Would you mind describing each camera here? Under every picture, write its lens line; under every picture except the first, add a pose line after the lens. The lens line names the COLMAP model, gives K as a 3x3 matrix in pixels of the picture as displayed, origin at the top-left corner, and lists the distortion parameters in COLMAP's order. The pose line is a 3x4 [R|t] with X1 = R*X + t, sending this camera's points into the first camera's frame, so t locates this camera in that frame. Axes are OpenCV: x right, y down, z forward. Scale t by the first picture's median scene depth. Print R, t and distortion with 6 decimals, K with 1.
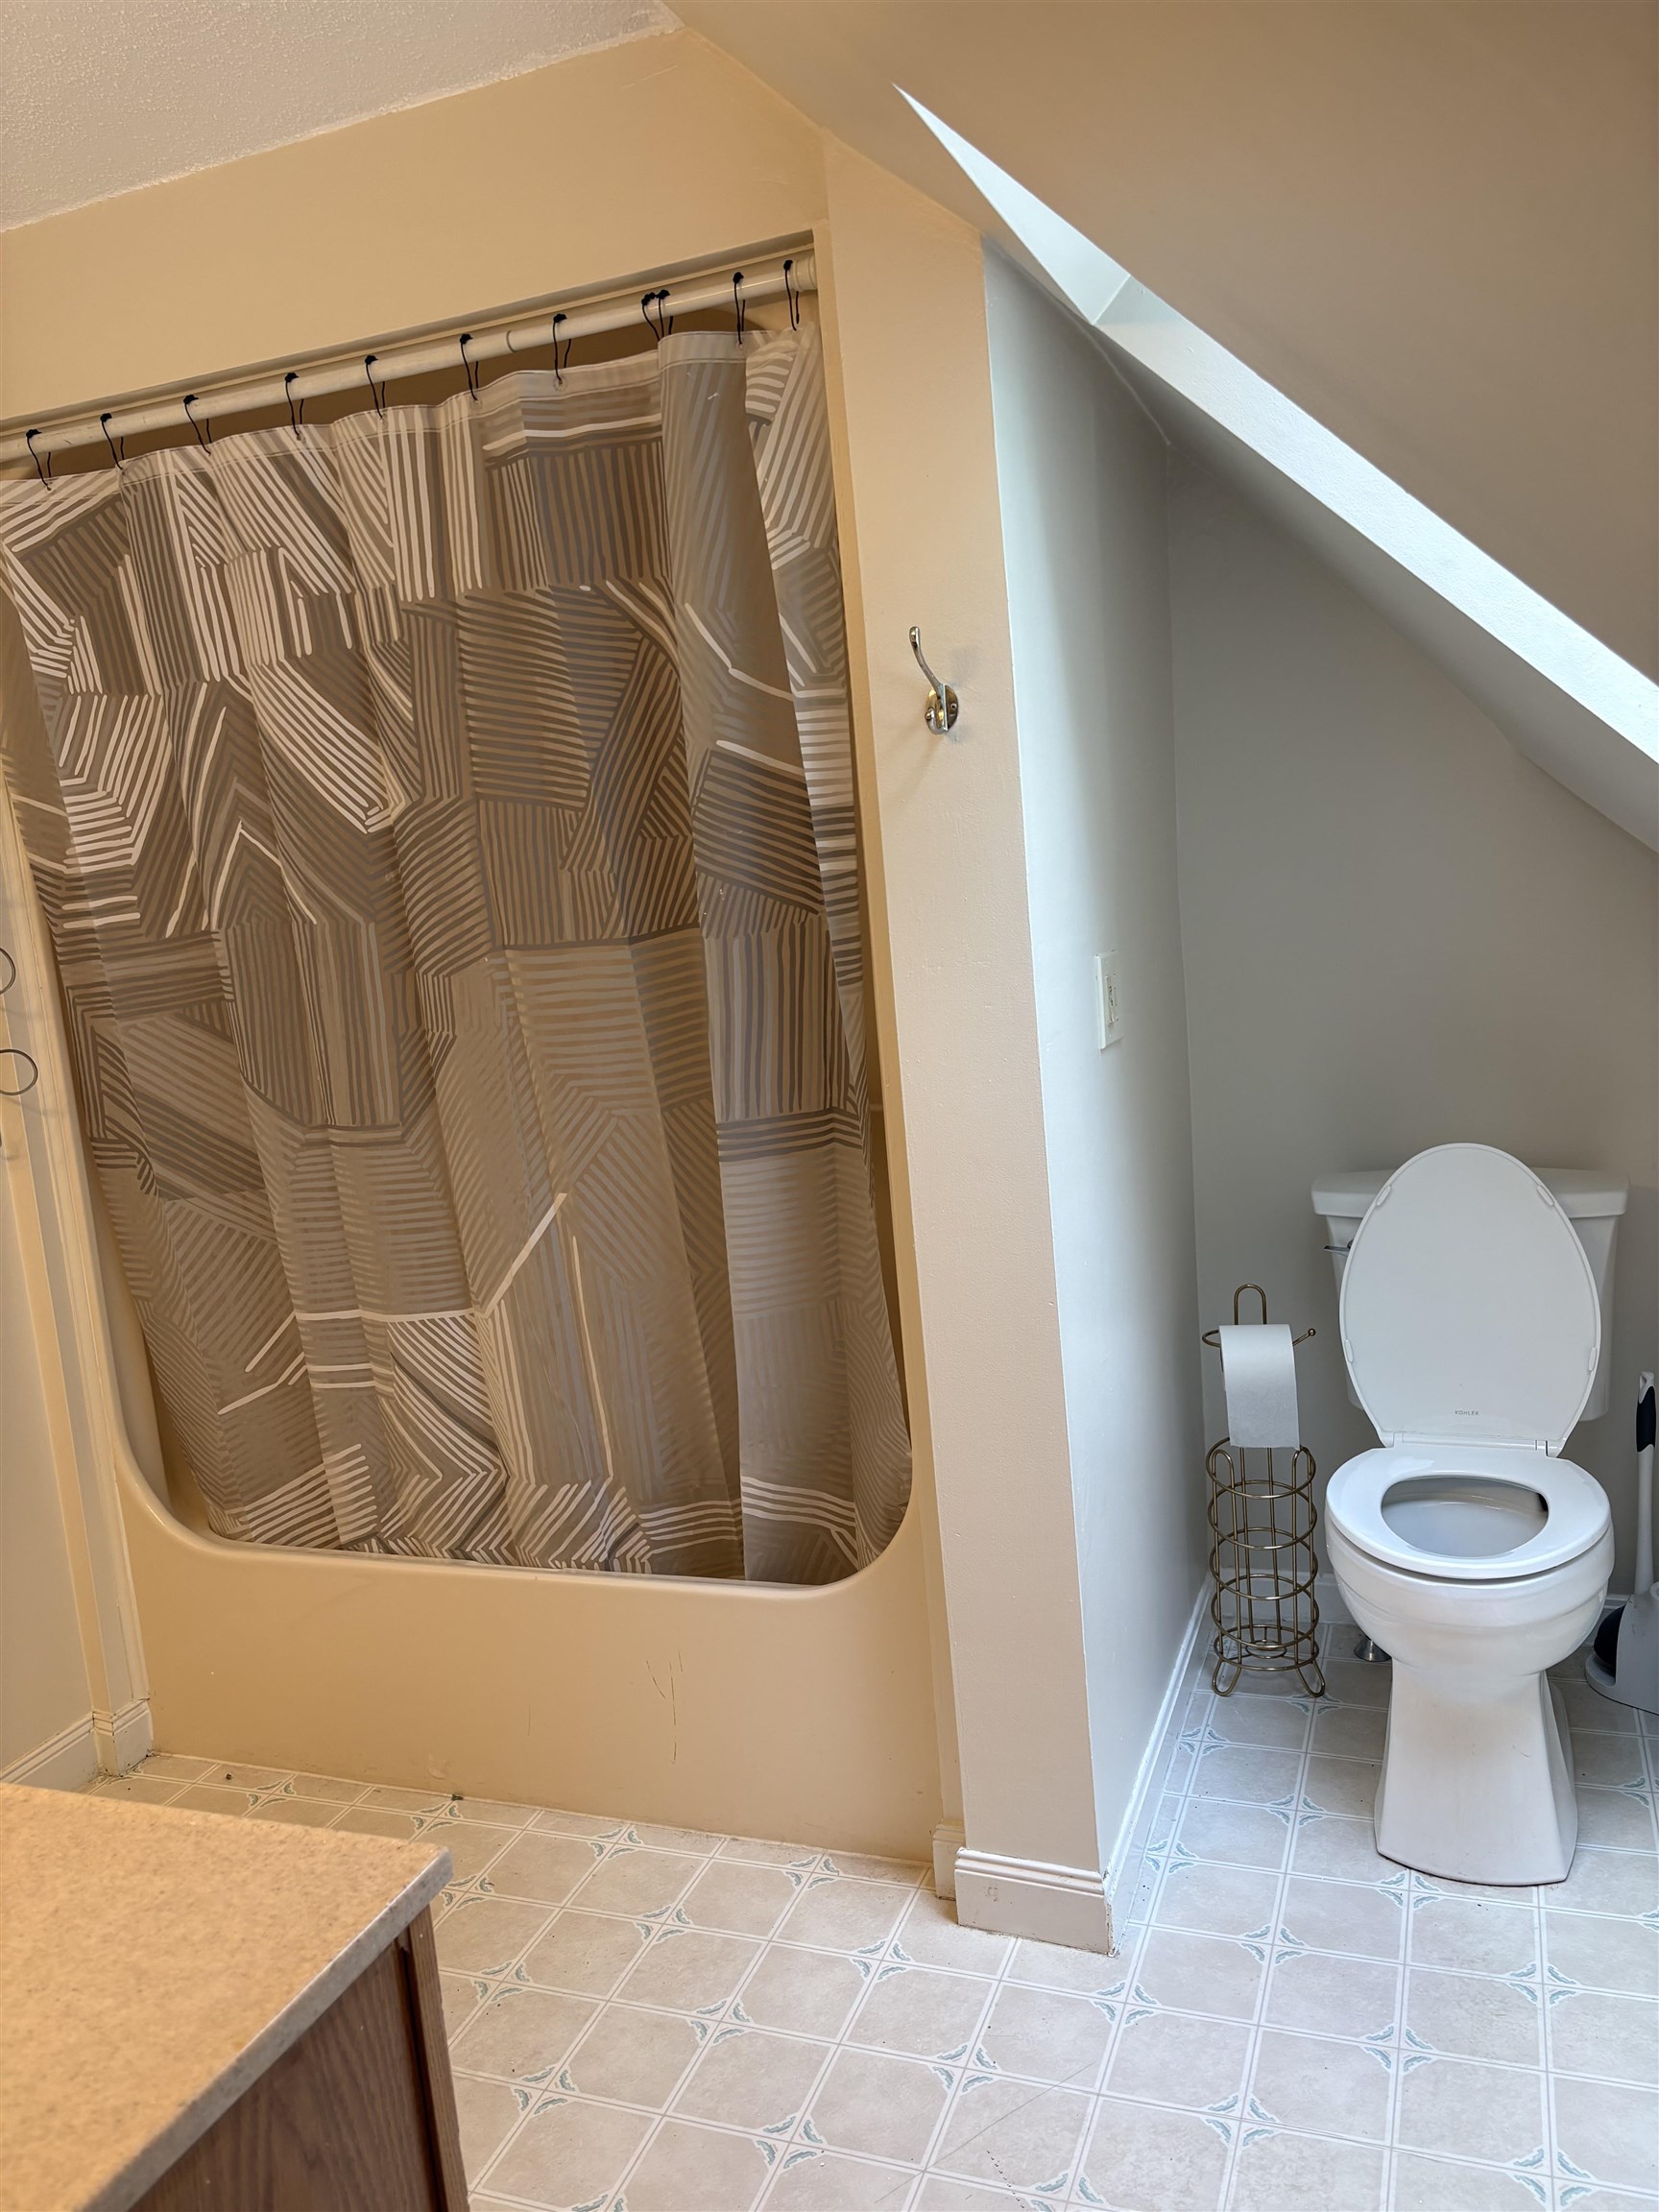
lens RADIAL K [[1702.3, 0, 811.9], [0, 1702.3, 1102.5], [0, 0, 1]] dist [0.046104, -0.031209]
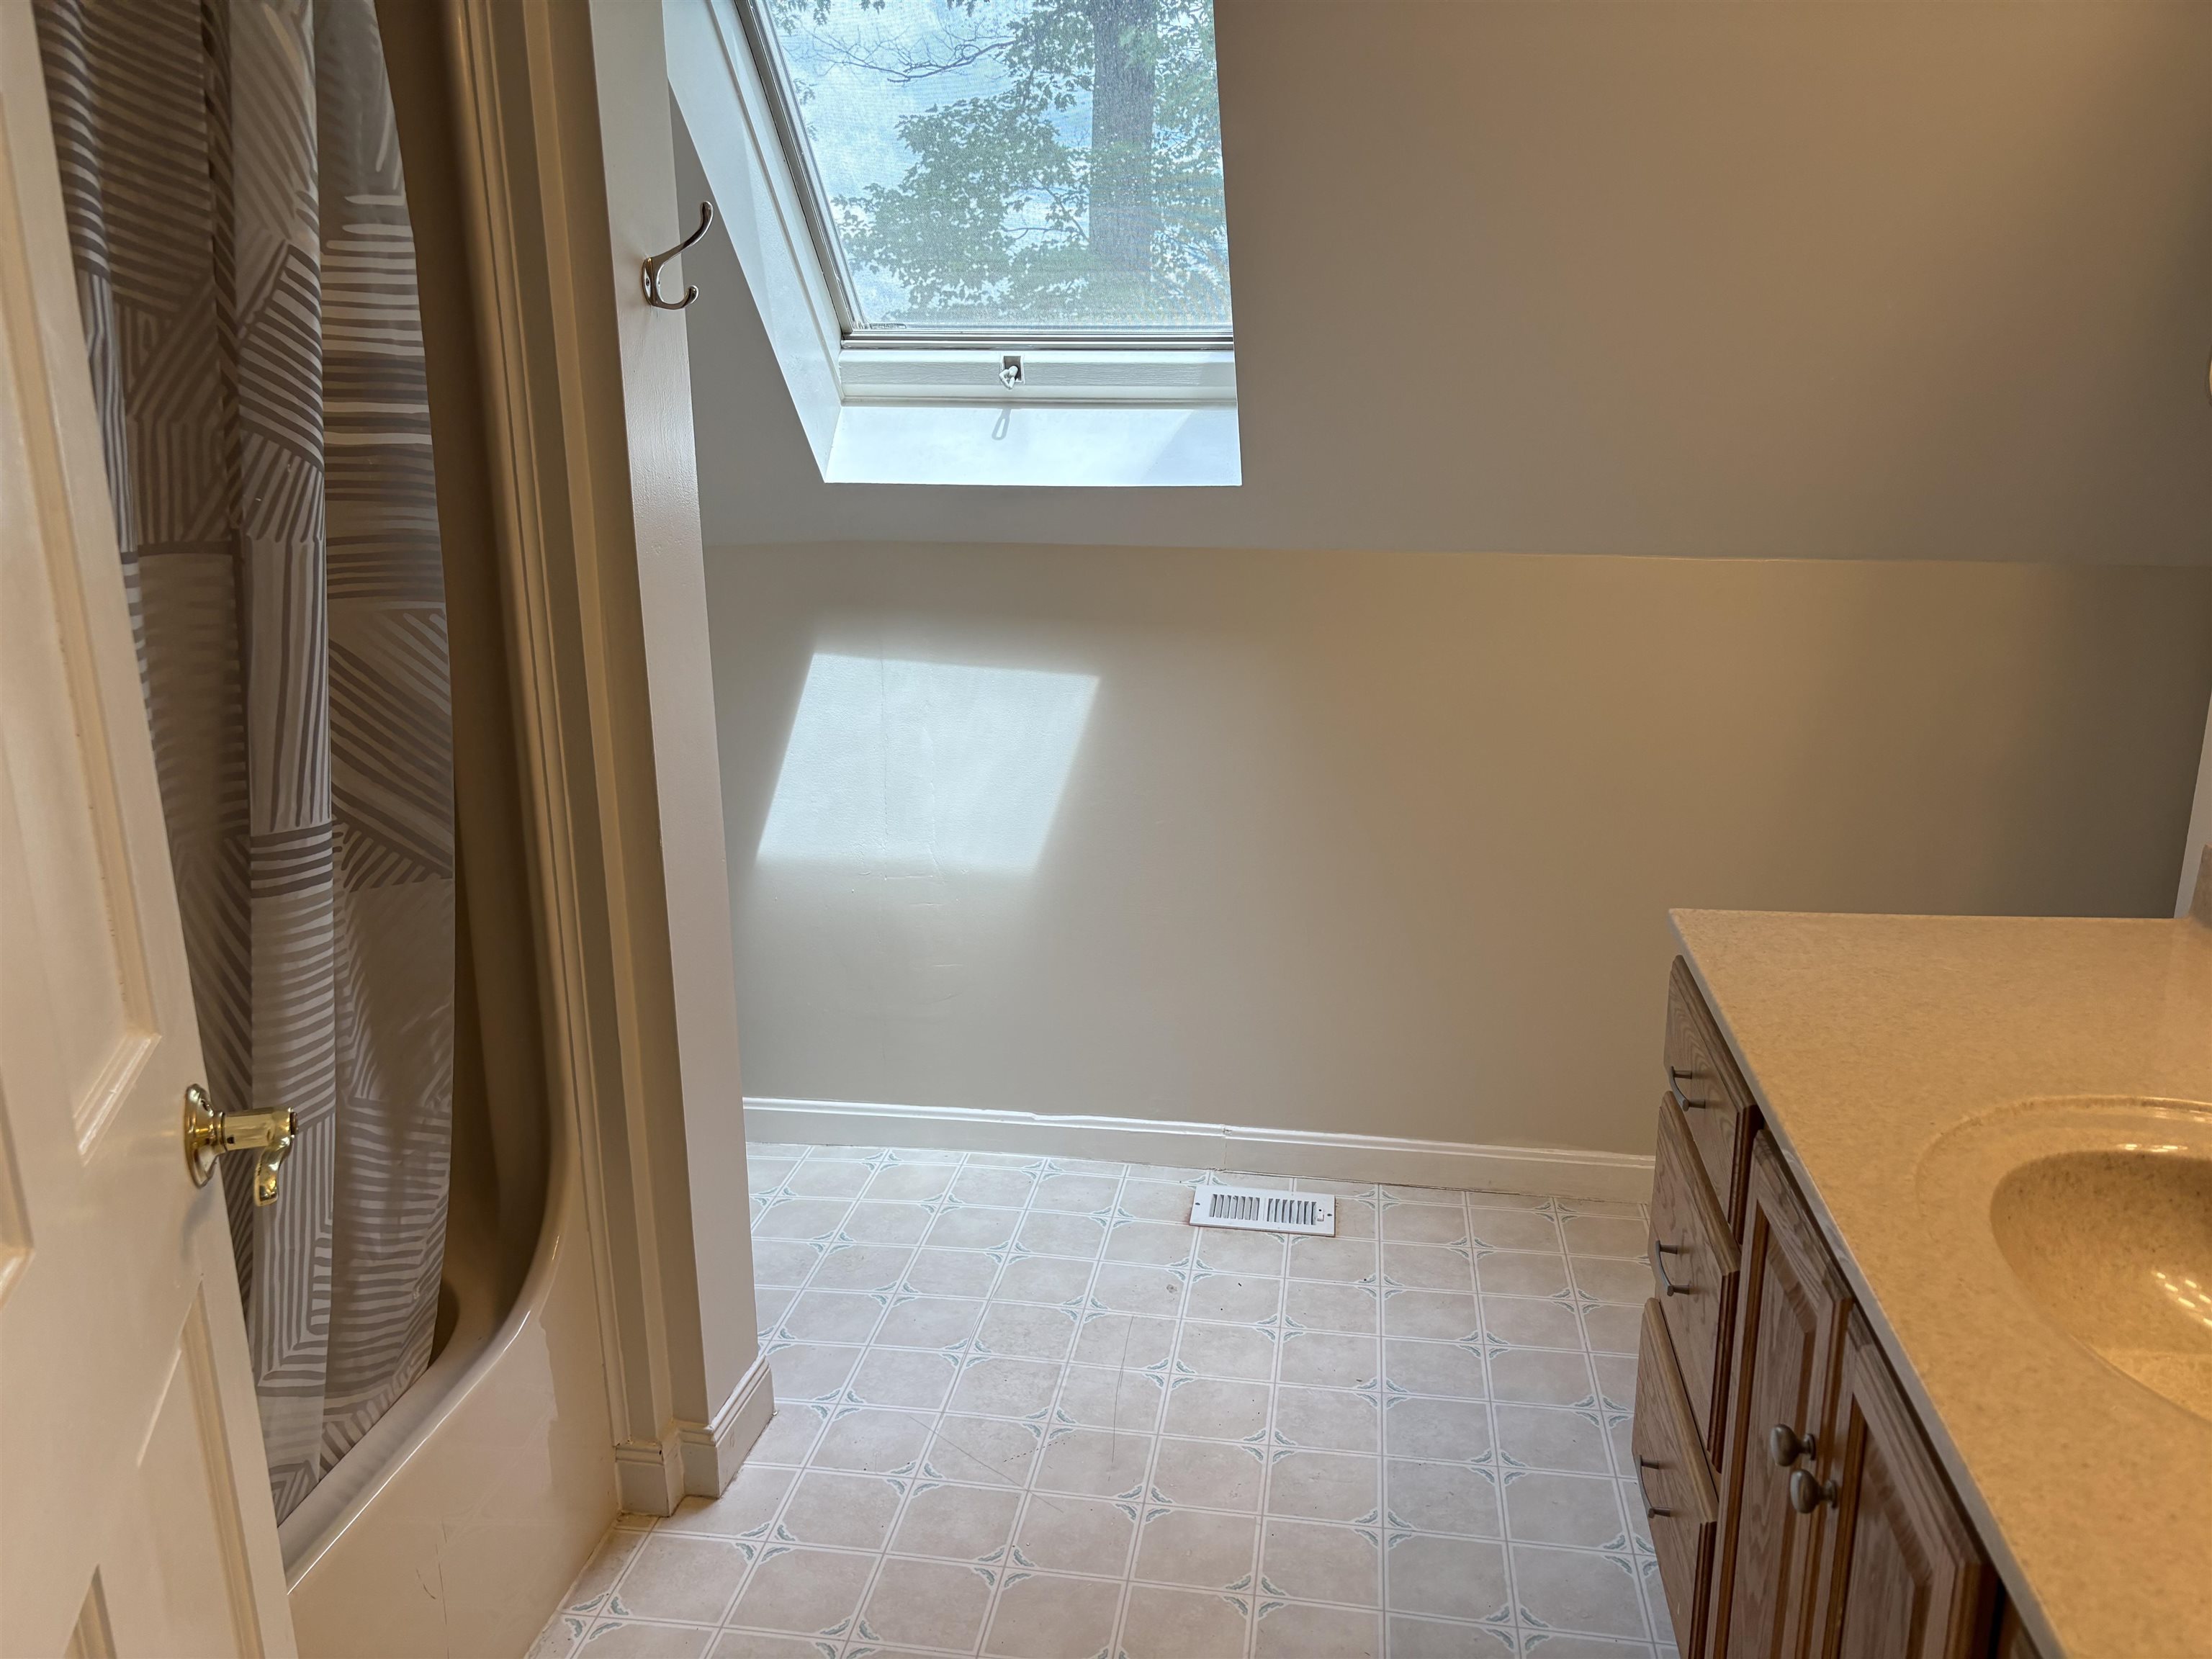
lens RADIAL K [[1702.3, 0, 1097.8], [0, 1702.3, 834.8], [0, 0, 1]] dist [0.046104, -0.031209]
pose [[-0.220091, -0.160127, 0.962247, -0.878063], [0.155819, 0.967998, 0.196724, -0.068201], [-0.962954, 0.193233, -0.188097, 0.895203]]
